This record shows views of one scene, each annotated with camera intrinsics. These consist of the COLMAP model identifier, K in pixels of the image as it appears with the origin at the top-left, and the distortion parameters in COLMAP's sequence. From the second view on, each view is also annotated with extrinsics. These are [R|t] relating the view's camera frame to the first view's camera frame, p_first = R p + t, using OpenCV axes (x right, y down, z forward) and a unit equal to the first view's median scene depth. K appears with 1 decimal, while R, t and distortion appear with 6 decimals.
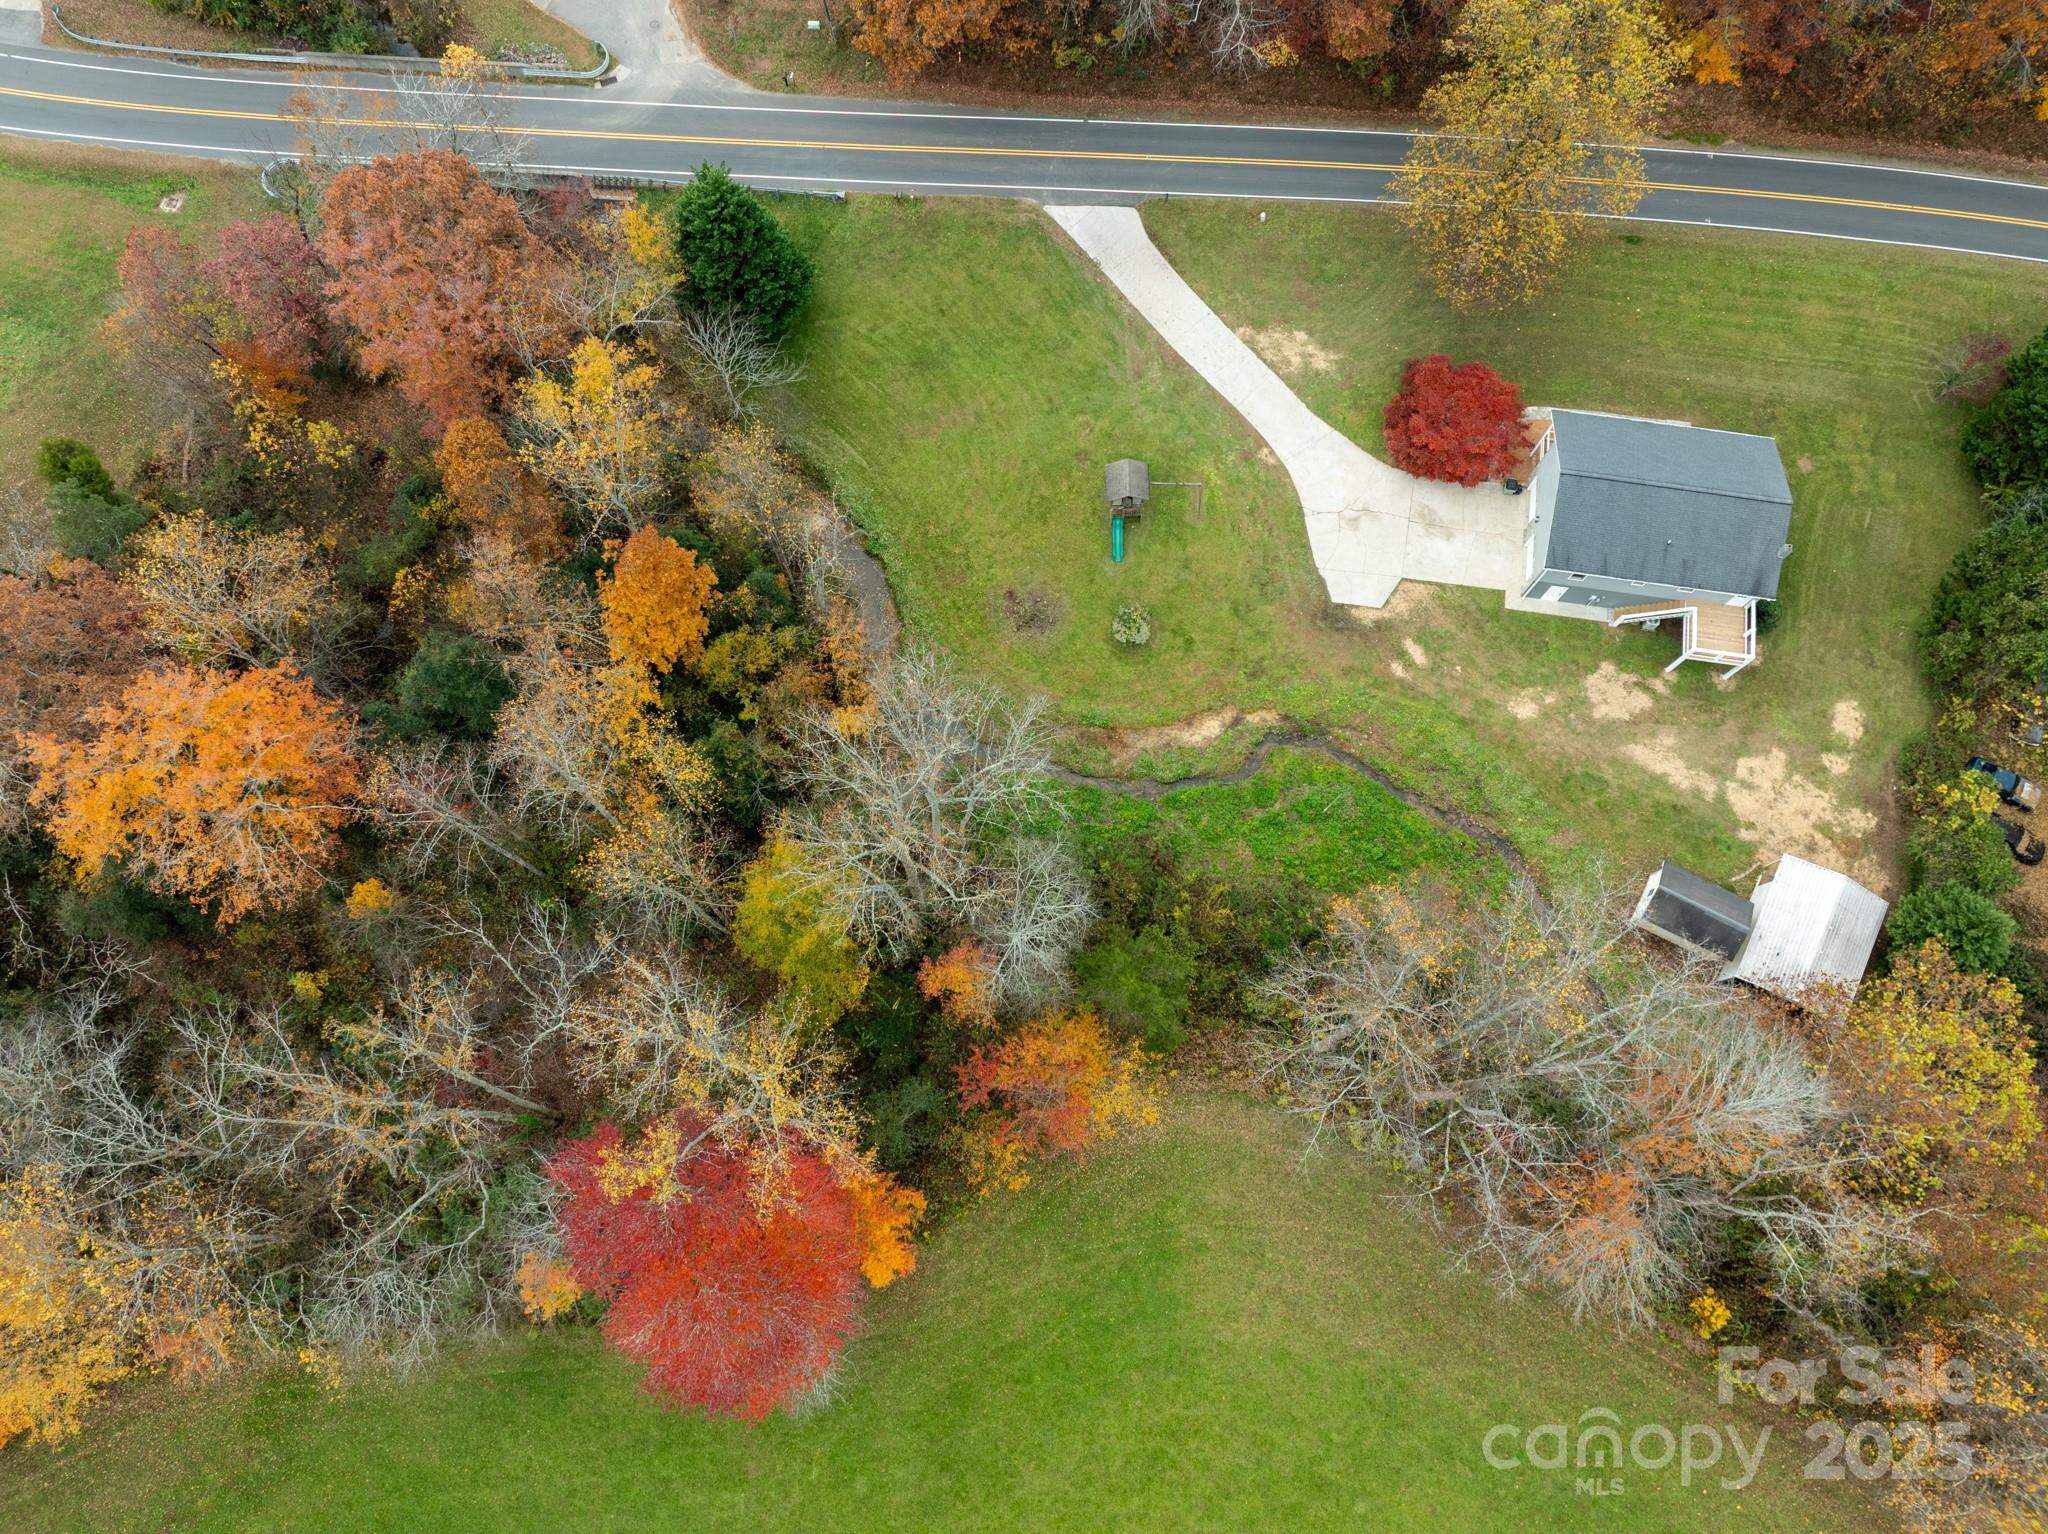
lens RADIAL K [[1454.1, 0, 1025.1], [0, 1454.1, 749.1], [0, 0, 1]] dist [-0.027317, -0.028709]
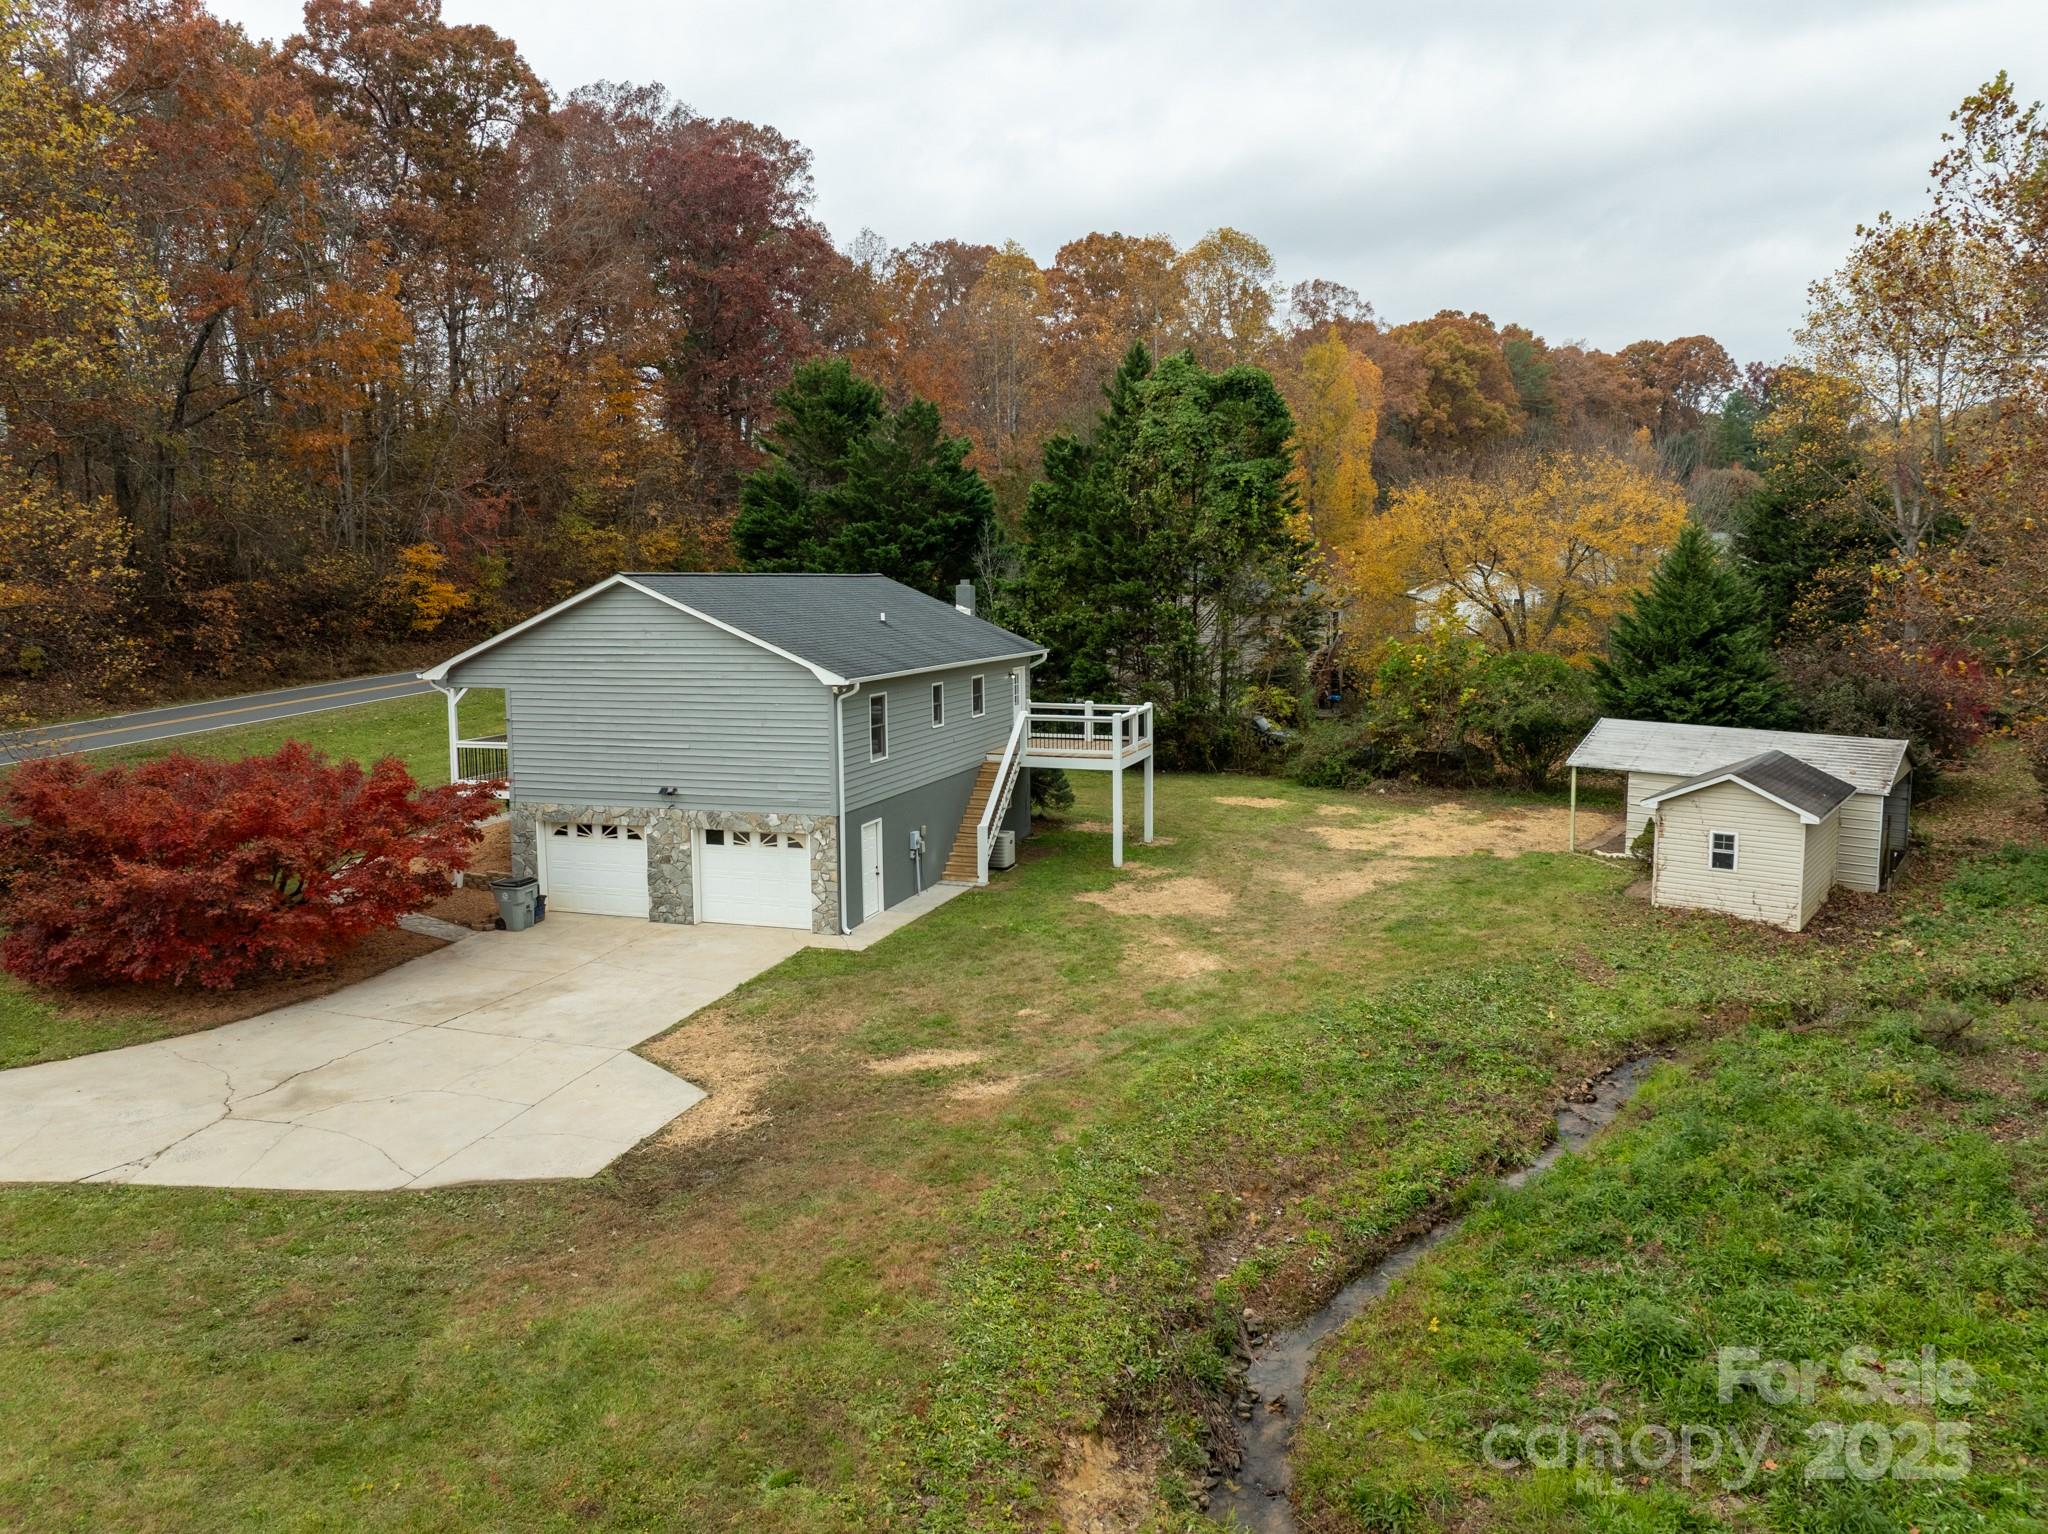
lens RADIAL K [[1464.2, 0, 1022.7], [0, 1464.2, 738.7], [0, 0, 1]] dist [-0.040097, 0.000449]
pose [[0.166962, -0.102018, 0.980671, 0.022782], [0.951140, 0.278671, -0.132944, -0.031525], [-0.259722, 0.954953, 0.143561, 0.879126]]
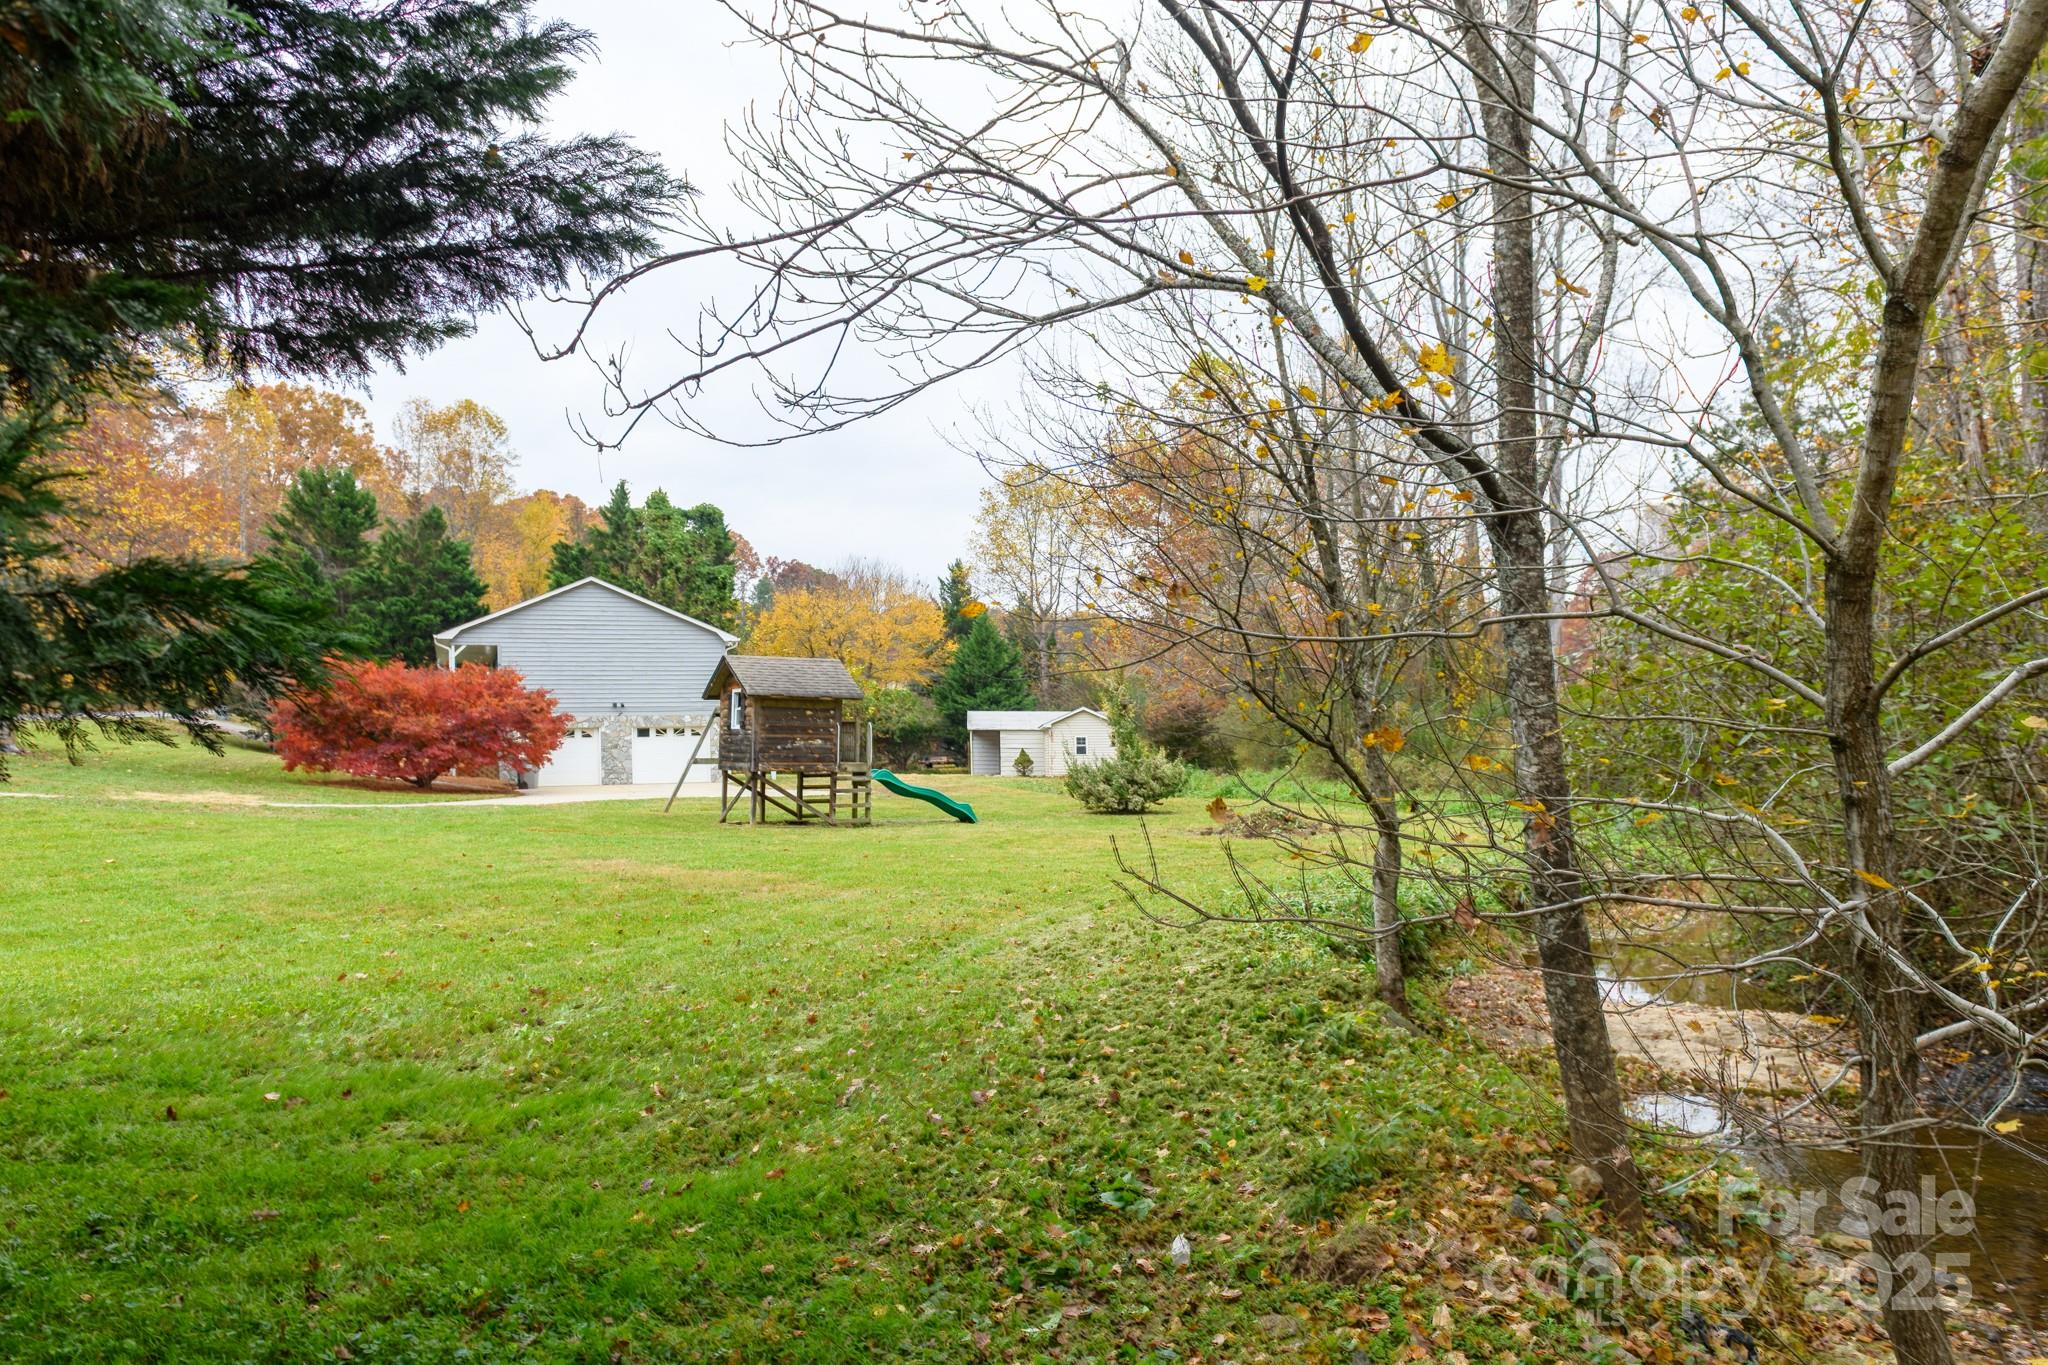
lens RADIAL K [[1481.7, 0, 1024.0], [0, 1481.7, 682.5], [0, 0, 1]] dist [0.044240, 0.000601]
pose [[-0.490639, 0.059145, 0.869353, -0.248108], [0.845427, 0.273918, 0.458500, -0.288140], [-0.211014, 0.959933, -0.184397, 1.026986]]
